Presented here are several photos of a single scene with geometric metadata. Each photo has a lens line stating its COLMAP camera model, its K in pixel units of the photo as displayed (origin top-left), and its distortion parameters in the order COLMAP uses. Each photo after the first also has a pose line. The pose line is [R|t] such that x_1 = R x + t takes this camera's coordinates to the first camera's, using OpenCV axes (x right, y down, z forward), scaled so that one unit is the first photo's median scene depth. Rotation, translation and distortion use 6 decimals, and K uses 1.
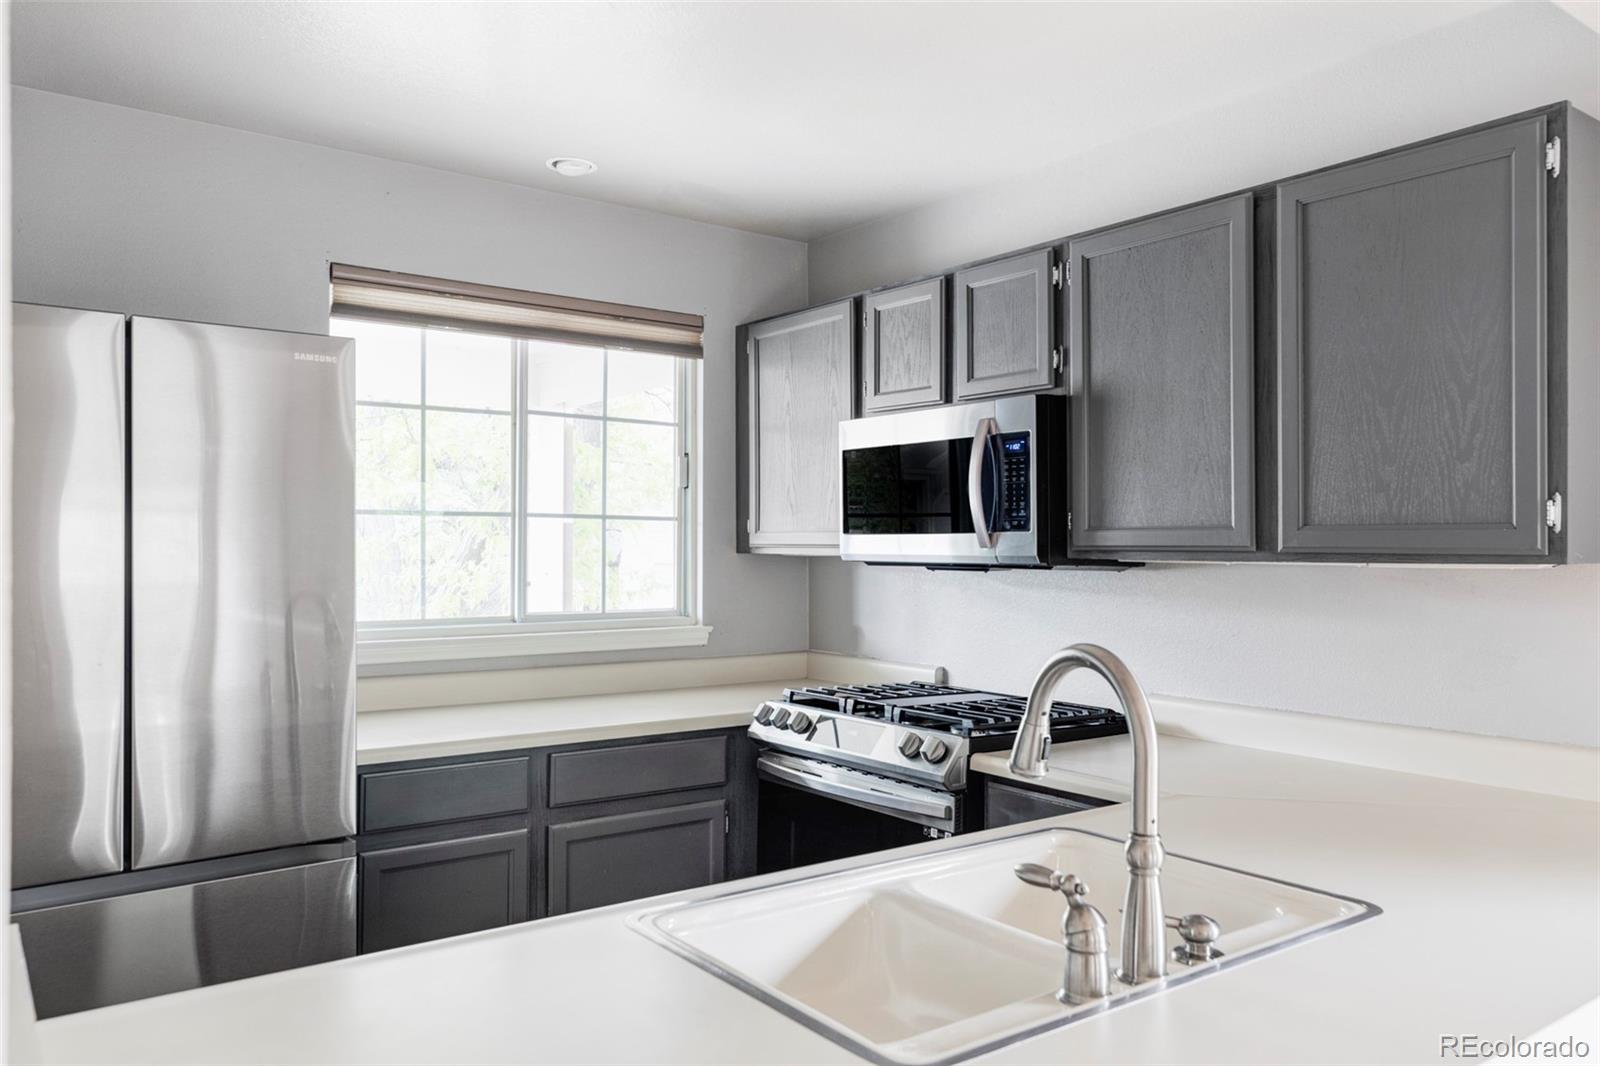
lens RADIAL K [[1155.1, 0, 800.0], [0, 1155.1, 533.0], [0, 0, 1]] dist [-0.037166, 0.000285]
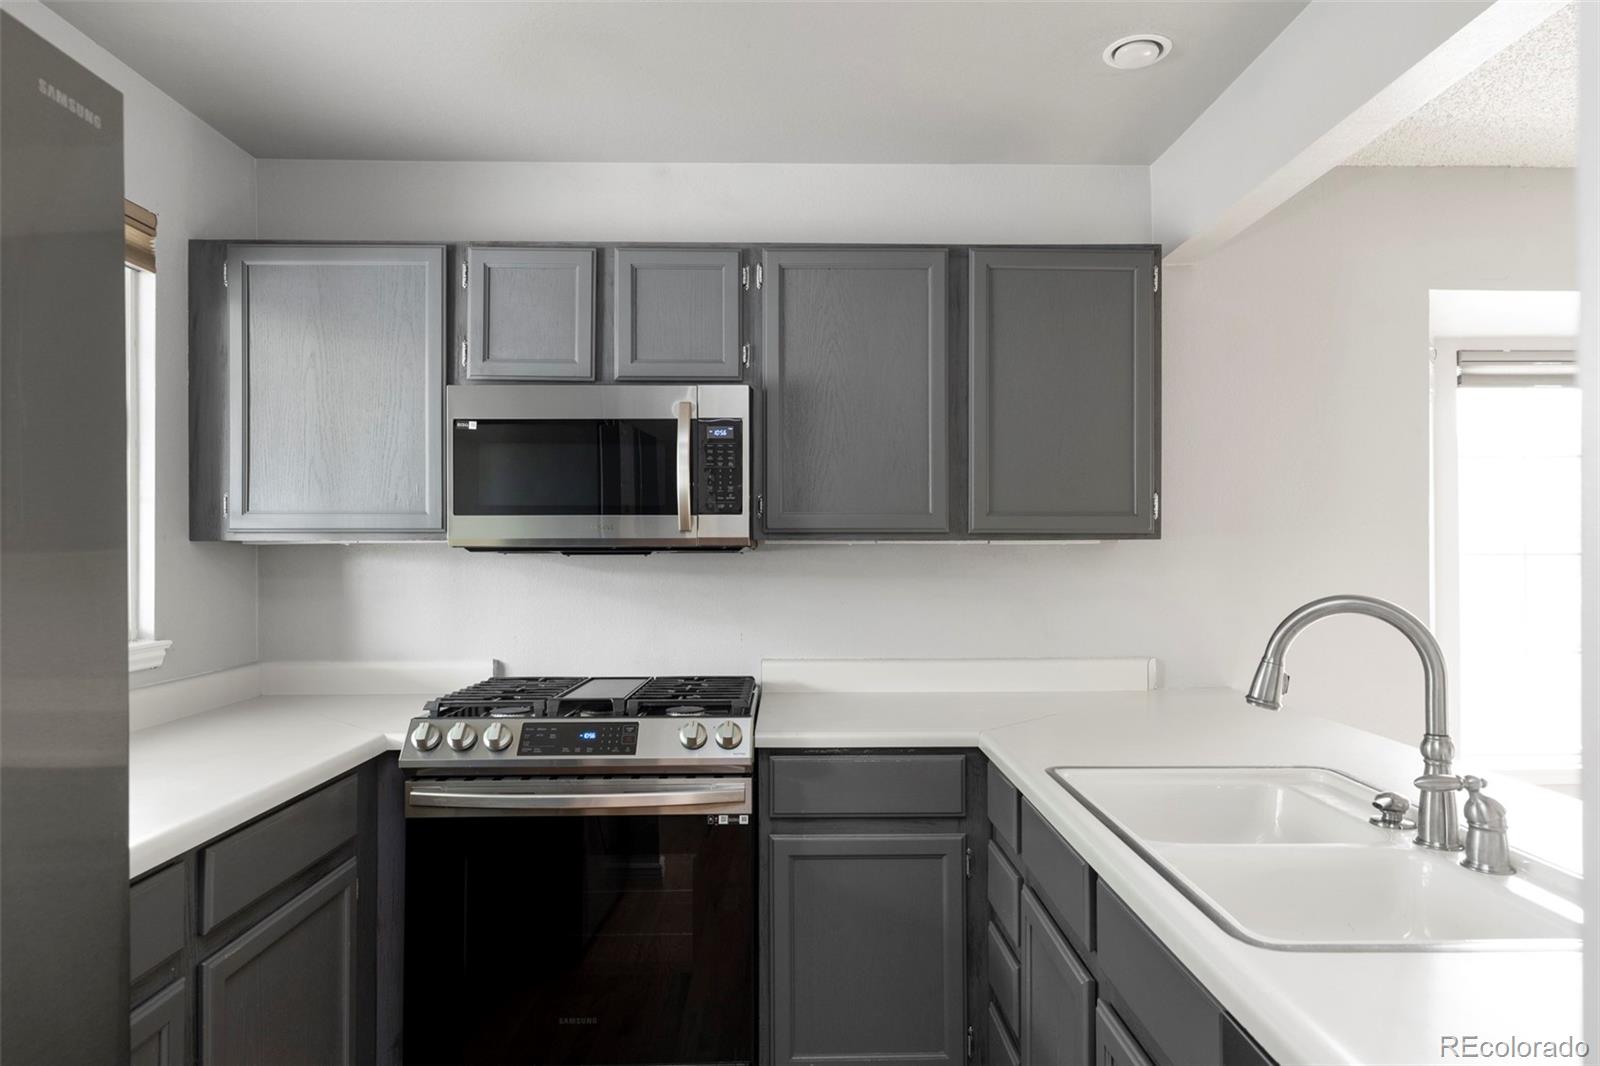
lens RADIAL K [[938.0, 0, 800.0], [0, 938.0, 533.0], [0, 0, 1]] dist [-0.002036, -0.000028]
pose [[0.574481, 0.009679, 0.818461, -0.462690], [-0.004138, 0.999952, -0.008921, 0.022726], [-0.818508, 0.001739, 0.574493, 0.456081]]
